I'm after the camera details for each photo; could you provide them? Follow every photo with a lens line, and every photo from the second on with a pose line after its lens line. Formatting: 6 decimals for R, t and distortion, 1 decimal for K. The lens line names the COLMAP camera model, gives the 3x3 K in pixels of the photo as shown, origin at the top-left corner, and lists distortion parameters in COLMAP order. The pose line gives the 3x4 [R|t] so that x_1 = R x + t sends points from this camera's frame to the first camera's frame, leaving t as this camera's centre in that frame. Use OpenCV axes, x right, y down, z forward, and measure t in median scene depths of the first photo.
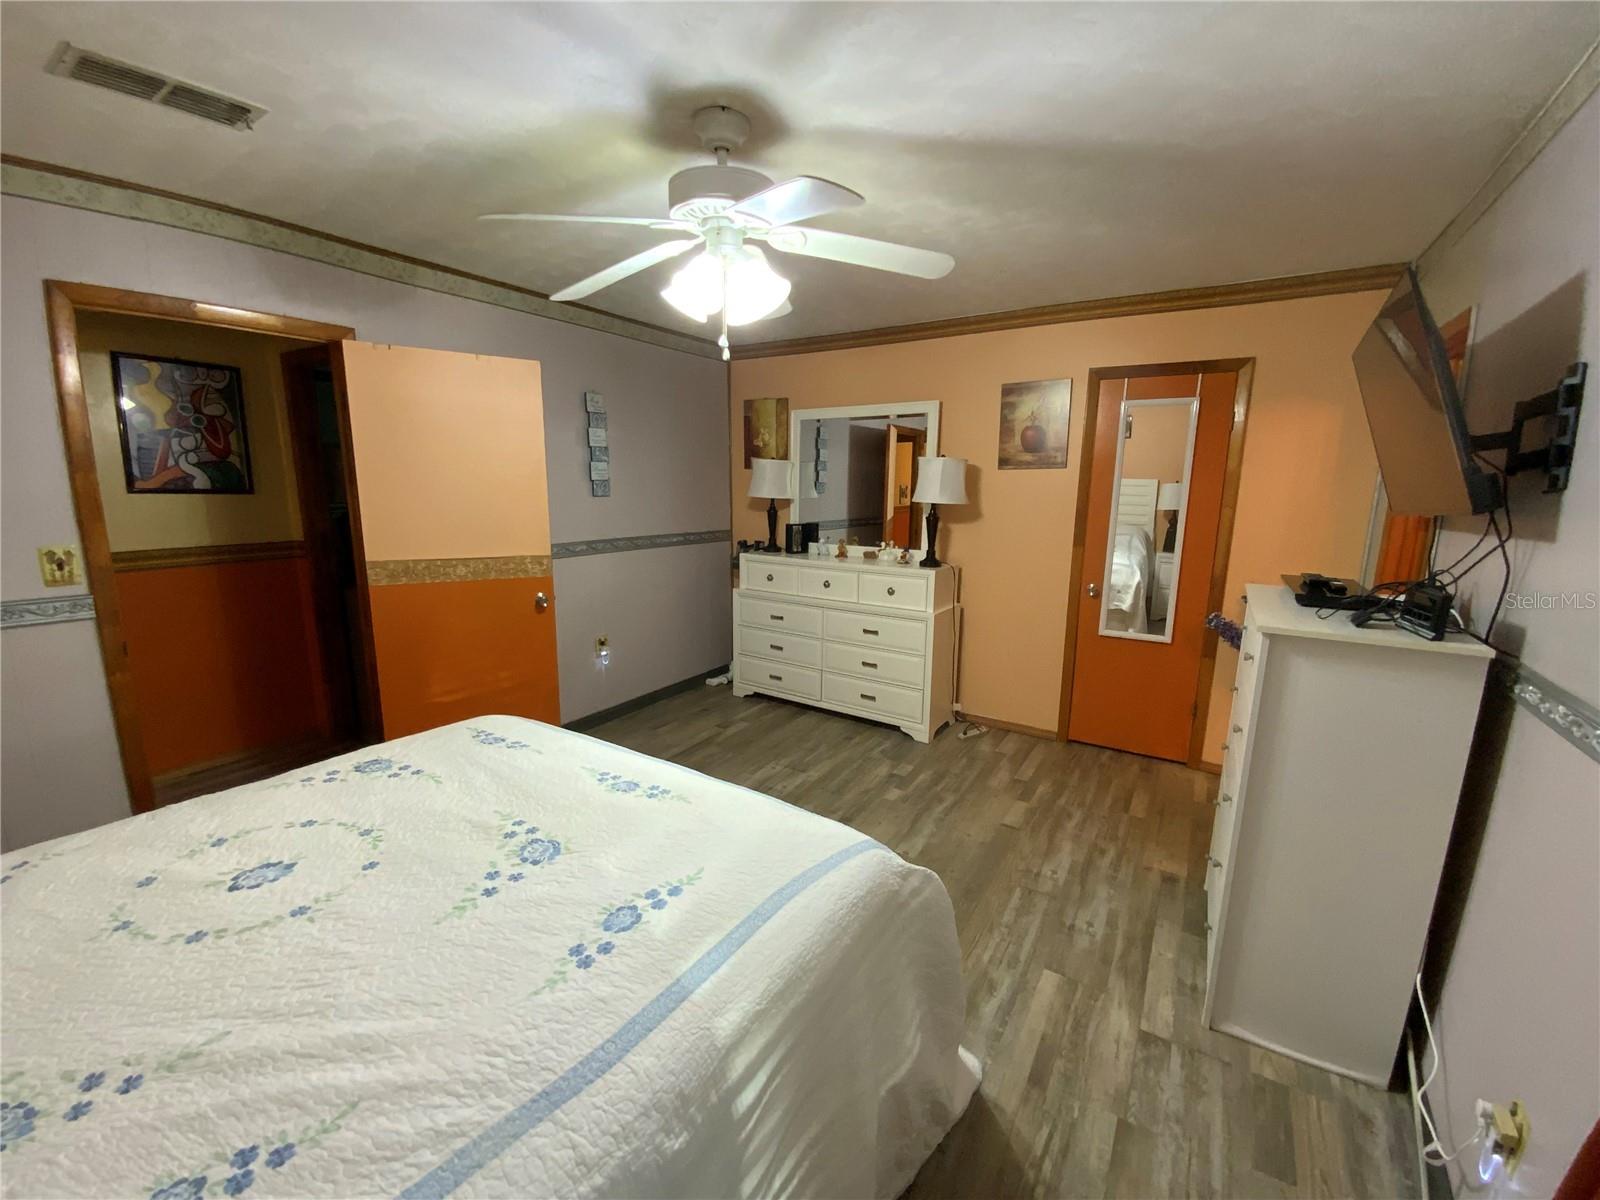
lens RADIAL K [[645.5, 0, 798.0], [0, 645.5, 600.3], [0, 0, 1]] dist [0.017968, -0.017830]
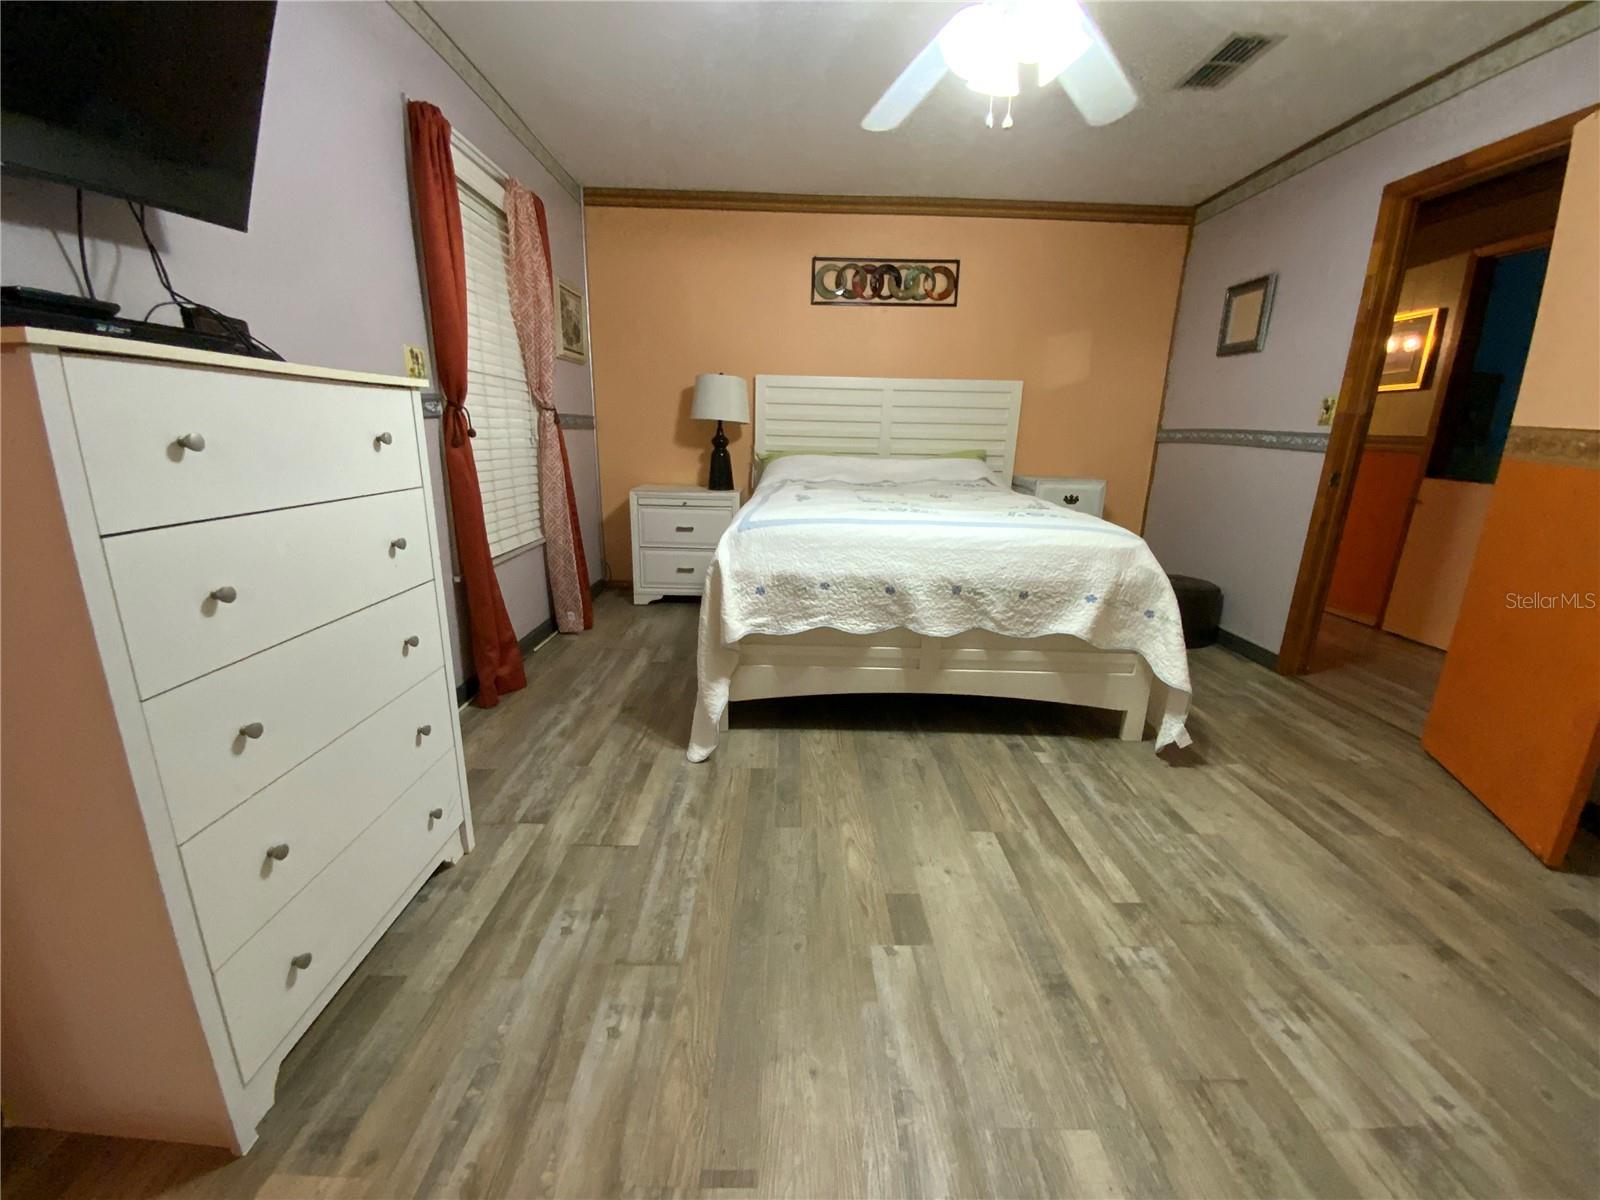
lens RADIAL K [[645.5, 0, 798.0], [0, 645.5, 600.3], [0, 0, 1]] dist [0.017968, -0.017830]
pose [[-0.836938, 0.109309, -0.536271, 0.548678], [-0.135904, 0.907653, 0.397109, -0.072785], [0.530156, 0.405237, -0.744794, 1.417614]]
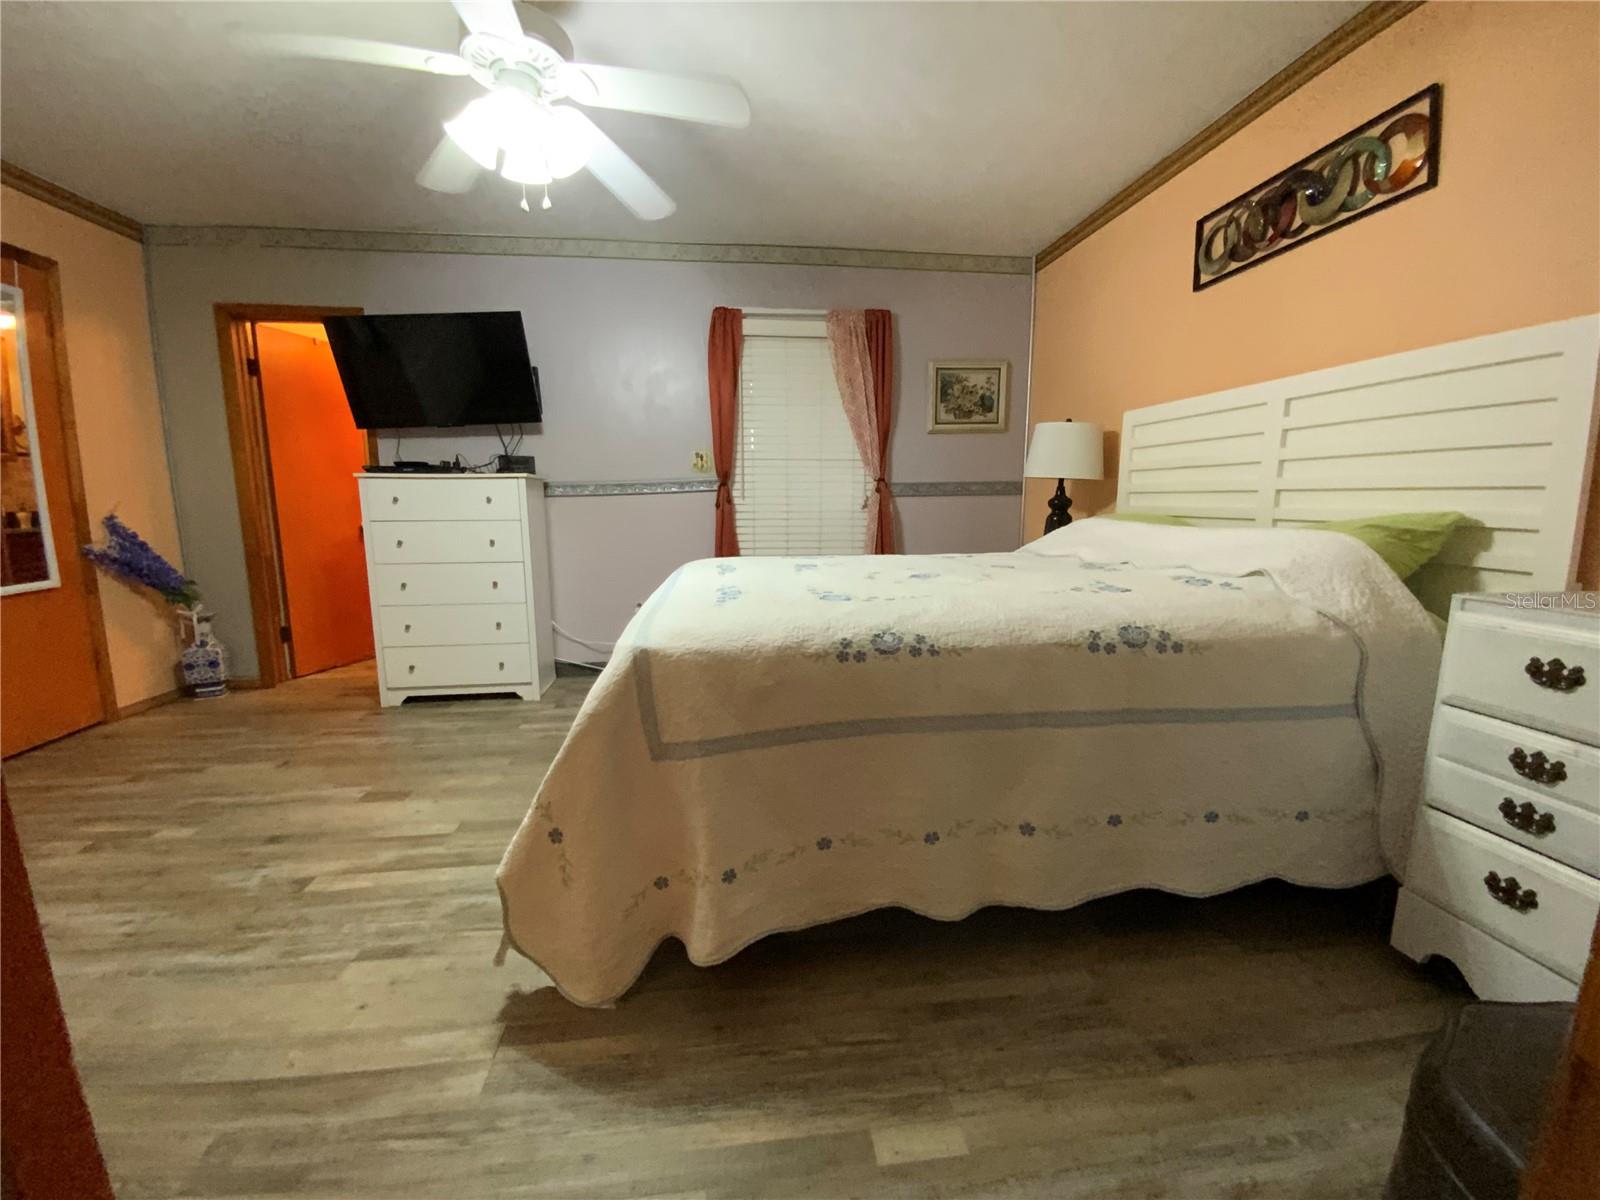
lens RADIAL K [[645.5, 0, 798.0], [0, 645.5, 600.3], [0, 0, 1]] dist [0.017968, -0.017830]
pose [[-0.642534, -0.122406, 0.756417, -0.959895], [0.143074, 0.950633, 0.275368, -0.010944], [-0.752782, 0.285157, -0.593300, 1.150517]]
